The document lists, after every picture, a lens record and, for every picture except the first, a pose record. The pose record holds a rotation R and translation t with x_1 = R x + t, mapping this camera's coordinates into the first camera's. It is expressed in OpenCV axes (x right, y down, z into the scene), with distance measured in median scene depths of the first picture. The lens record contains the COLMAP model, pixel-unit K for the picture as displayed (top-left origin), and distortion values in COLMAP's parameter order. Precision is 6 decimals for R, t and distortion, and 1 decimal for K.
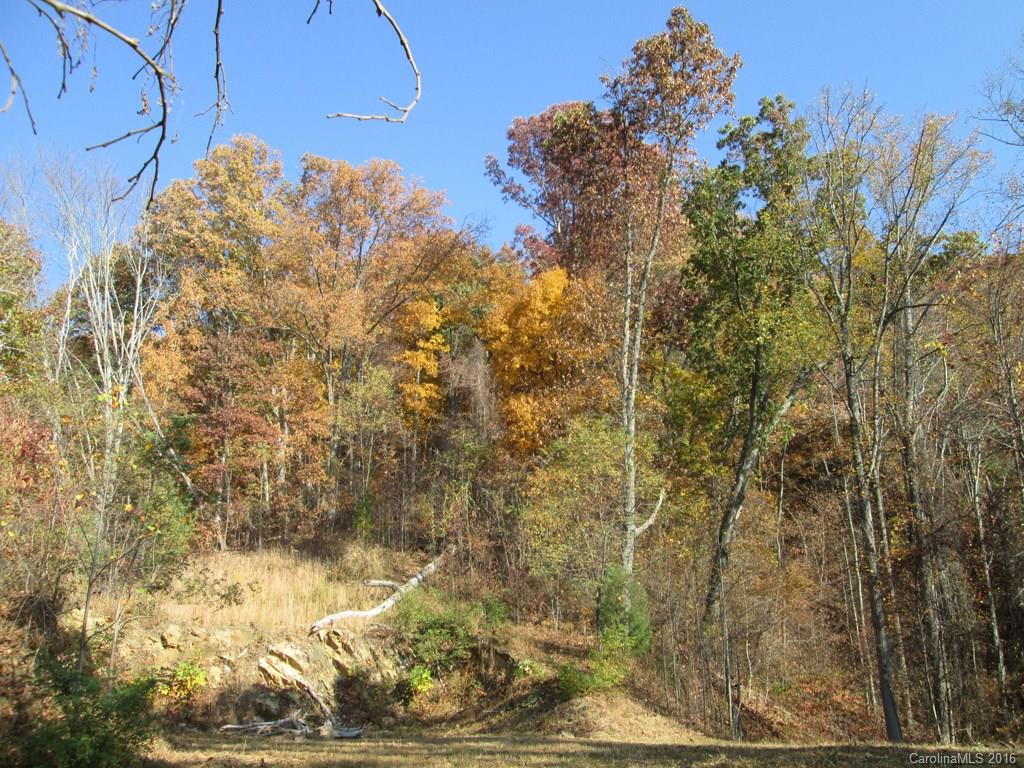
lens RADIAL K [[850.0, 0, 512.0], [0, 850.0, 384.0], [0, 0, 1]] dist [-0.041316, 0.009253]
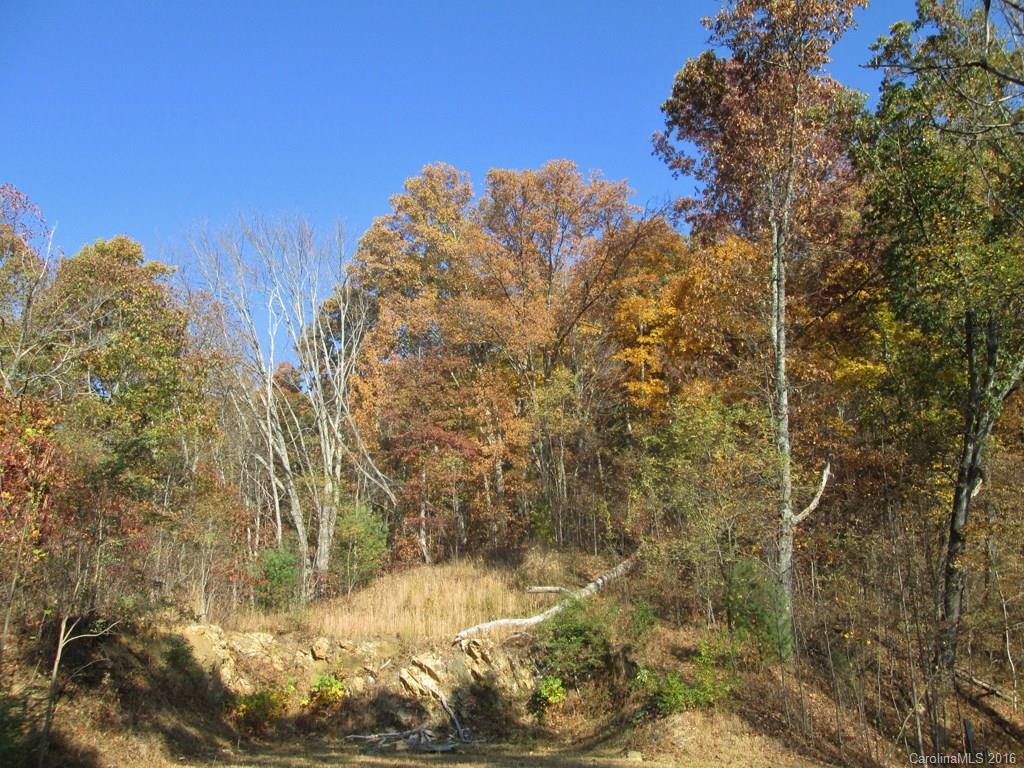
lens RADIAL K [[848.9, 0, 492.0], [0, 848.9, 384.8], [0, 0, 1]] dist [-0.055515, 0.026138]
pose [[0.932749, -0.116988, -0.341019, 0.182670], [0.116159, 0.992966, -0.022925, 0.020962], [0.341302, -0.018229, 0.939777, 0.086839]]
